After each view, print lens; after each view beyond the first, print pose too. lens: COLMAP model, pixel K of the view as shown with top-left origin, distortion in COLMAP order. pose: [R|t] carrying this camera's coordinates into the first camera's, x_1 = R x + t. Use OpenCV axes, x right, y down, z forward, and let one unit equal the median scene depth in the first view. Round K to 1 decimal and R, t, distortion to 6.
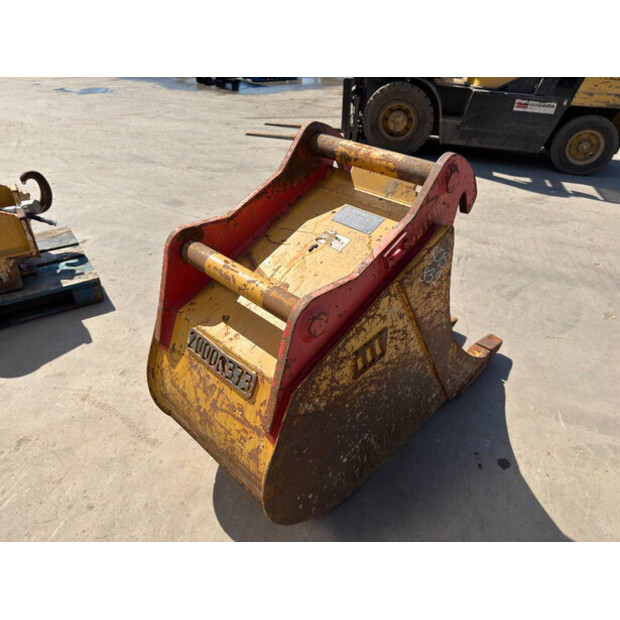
lens RADIAL K [[450.1, 0, 311.9], [0, 450.1, 305.0], [0, 0, 1]] dist [0.022952, -0.033957]
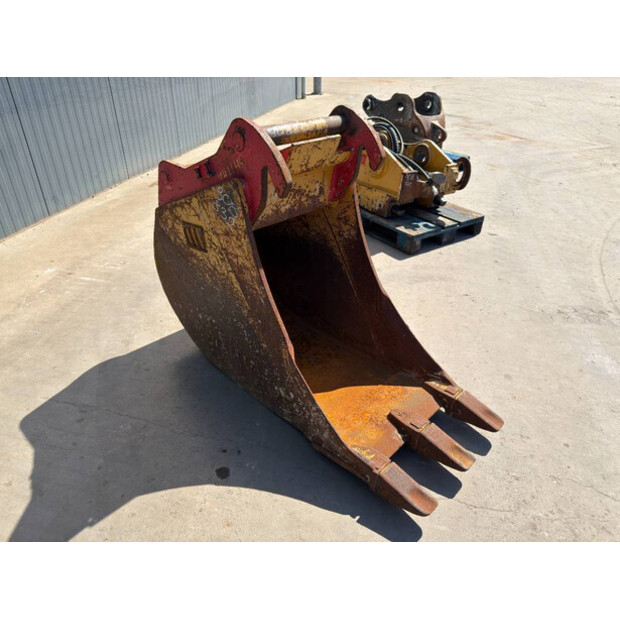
lens RADIAL K [[450.1, 0, 311.9], [0, 450.1, 305.0], [0, 0, 1]] dist [0.022952, -0.033957]
pose [[0.009149, 0.484266, -0.874873, 1.348956], [-0.567599, 0.722818, 0.394164, -0.470729], [0.823254, 0.492971, 0.281482, 0.897067]]
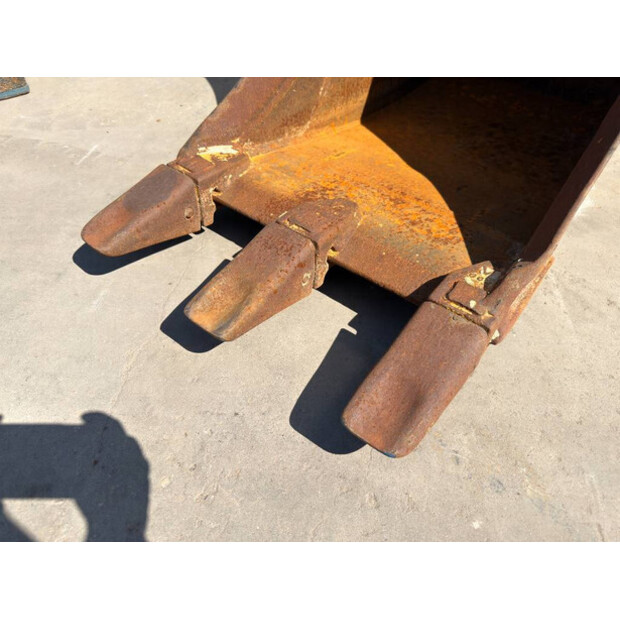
lens RADIAL K [[450.1, 0, 311.9], [0, 450.1, 305.0], [0, 0, 1]] dist [0.022952, -0.033957]
pose [[-0.994663, 0.003114, -0.103127, 0.481249], [-0.099610, 0.231456, 0.967732, -0.373446], [0.026883, 0.972840, -0.229910, 1.835352]]
